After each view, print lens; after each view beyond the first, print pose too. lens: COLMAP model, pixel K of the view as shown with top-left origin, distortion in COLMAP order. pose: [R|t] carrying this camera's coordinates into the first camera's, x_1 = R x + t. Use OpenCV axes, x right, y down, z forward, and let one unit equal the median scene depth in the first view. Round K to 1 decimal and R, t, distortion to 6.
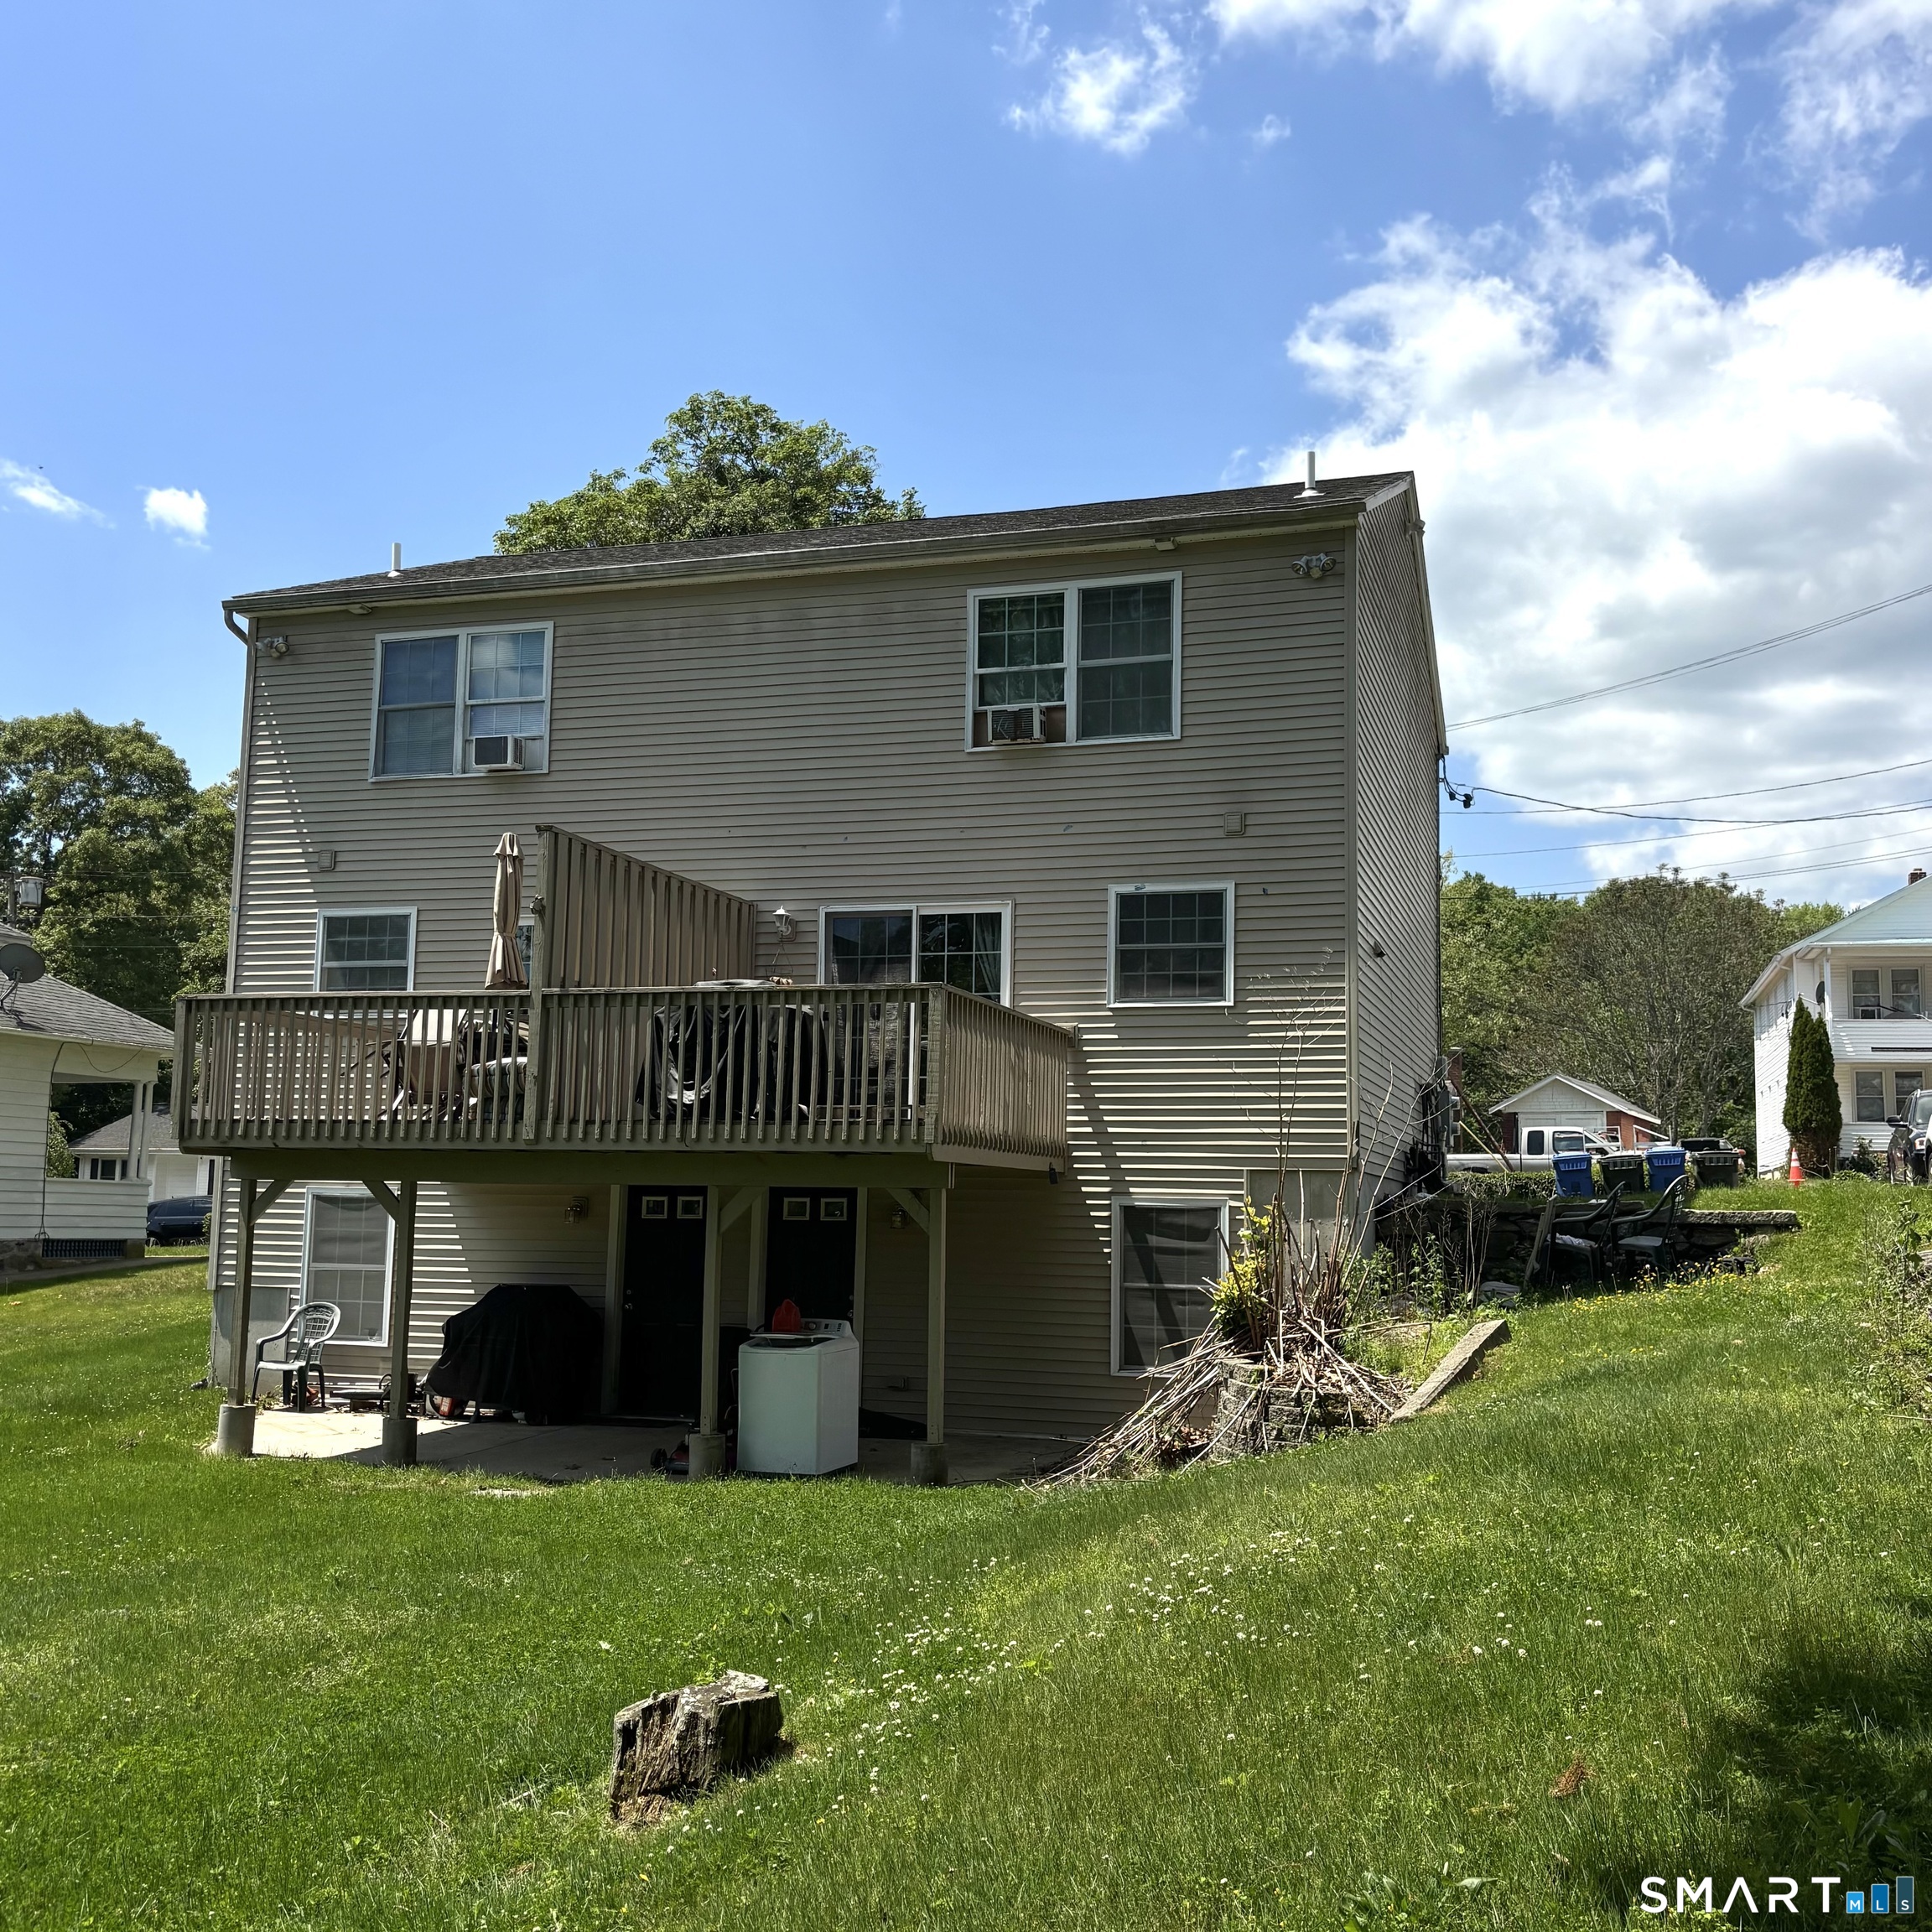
lens RADIAL K [[2009.5, 0, 965.7], [0, 2009.5, 965.0], [0, 0, 1]] dist [0.015455, 0.000000]
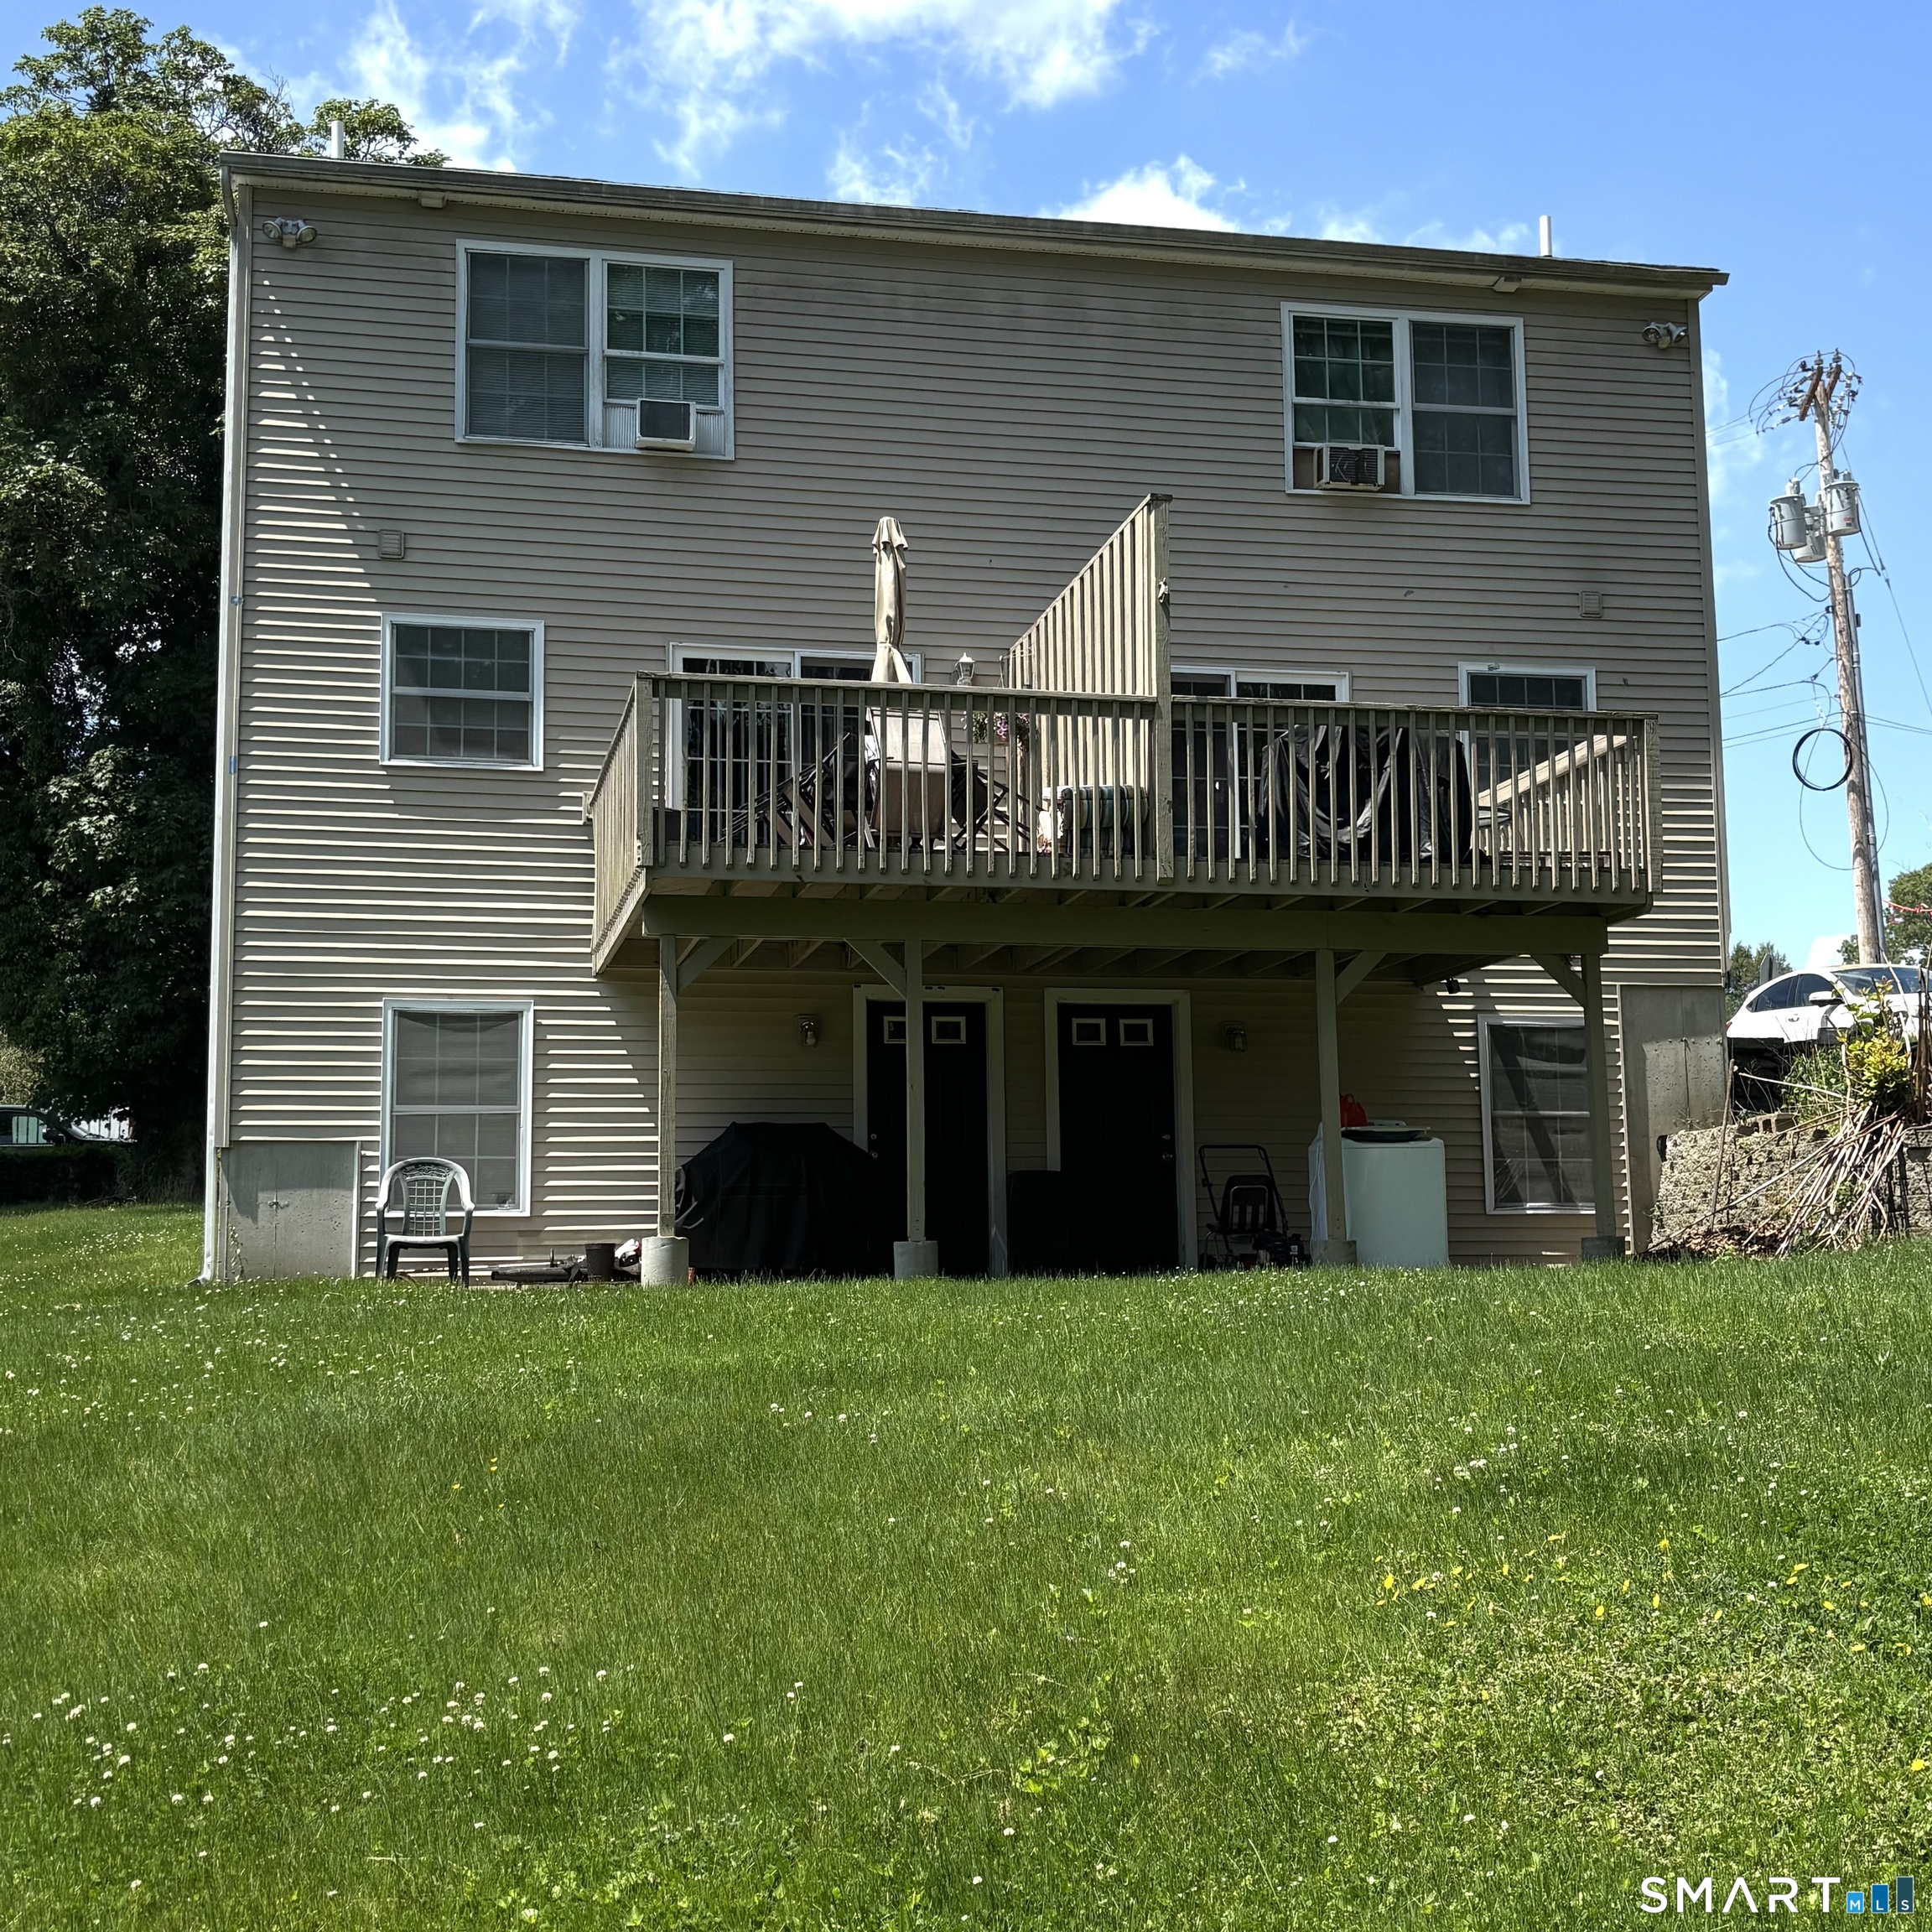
lens RADIAL K [[2975.4, 0, 966.6], [0, 2975.4, 966.8], [0, 0, 1]] dist [0.010696, 0.000000]
pose [[0.861694, 0.042982, 0.505605, -0.740611], [-0.033527, 0.999051, -0.027791, 0.131896], [-0.506320, 0.006996, 0.862318, -0.005143]]
